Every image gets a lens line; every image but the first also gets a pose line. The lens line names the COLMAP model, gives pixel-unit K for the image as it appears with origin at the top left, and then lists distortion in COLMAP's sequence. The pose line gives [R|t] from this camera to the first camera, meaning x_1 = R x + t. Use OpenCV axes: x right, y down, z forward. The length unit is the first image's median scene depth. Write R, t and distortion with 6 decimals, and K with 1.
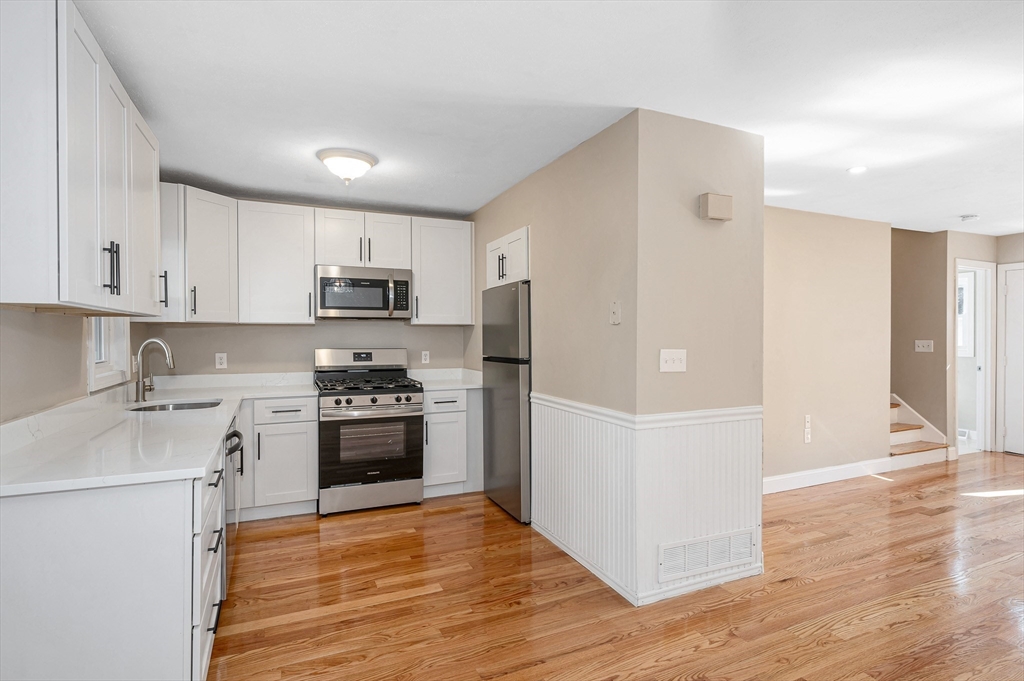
lens RADIAL K [[506.2, 0, 523.3], [0, 506.2, 328.6], [0, 0, 1]] dist [-0.000907, -0.002272]
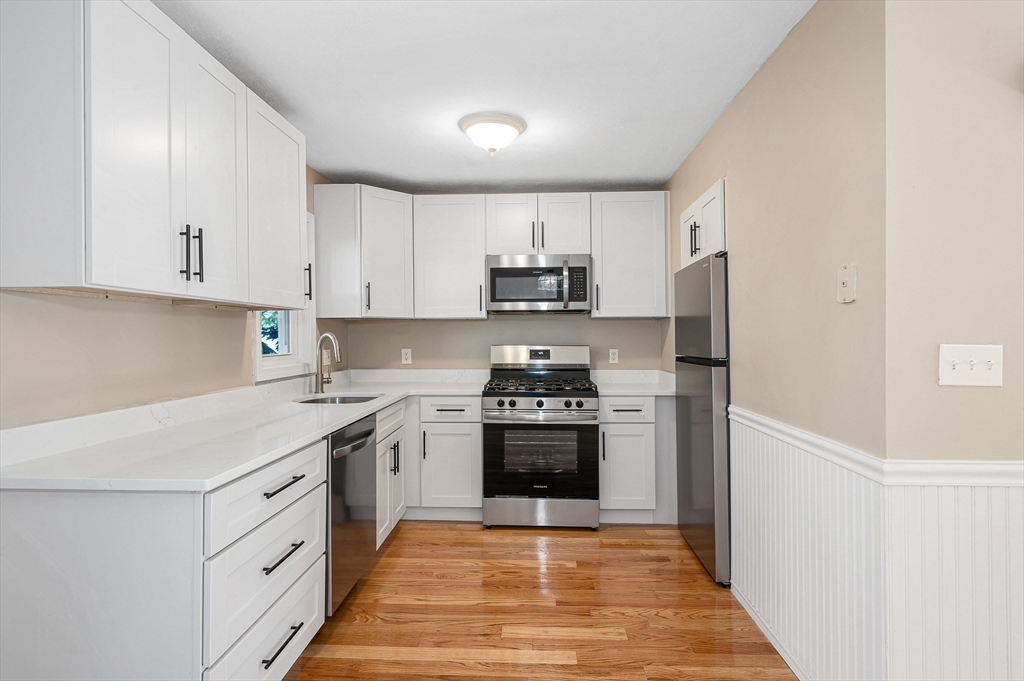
lens RADIAL K [[506.2, 0, 531.1], [0, 506.2, 329.5], [0, 0, 1]] dist [-0.000907, -0.002272]
pose [[0.886096, -0.010752, -0.463378, 0.097027], [0.009710, 0.999942, -0.004633, 0.016825], [0.463401, -0.000394, 0.886149, 0.215438]]
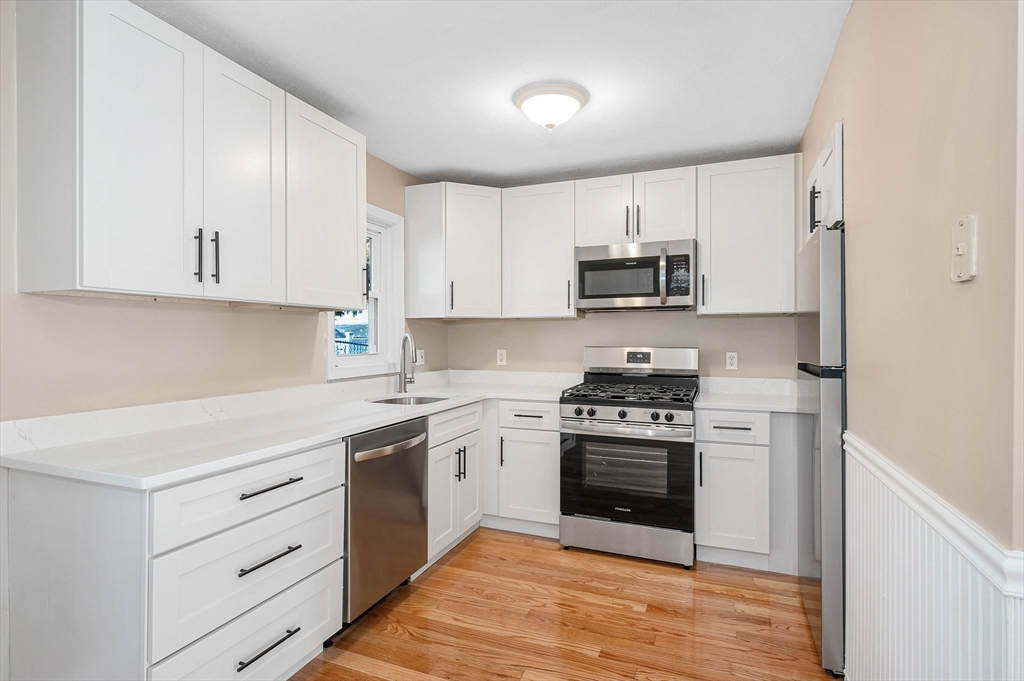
lens RADIAL K [[506.2, 0, 548.3], [0, 506.2, 335.9], [0, 0, 1]] dist [-0.000907, -0.002272]
pose [[0.682004, -0.004466, -0.731335, 0.183858], [0.010465, 0.999939, 0.003653, 0.019387], [0.731274, -0.010145, 0.682009, 0.396515]]
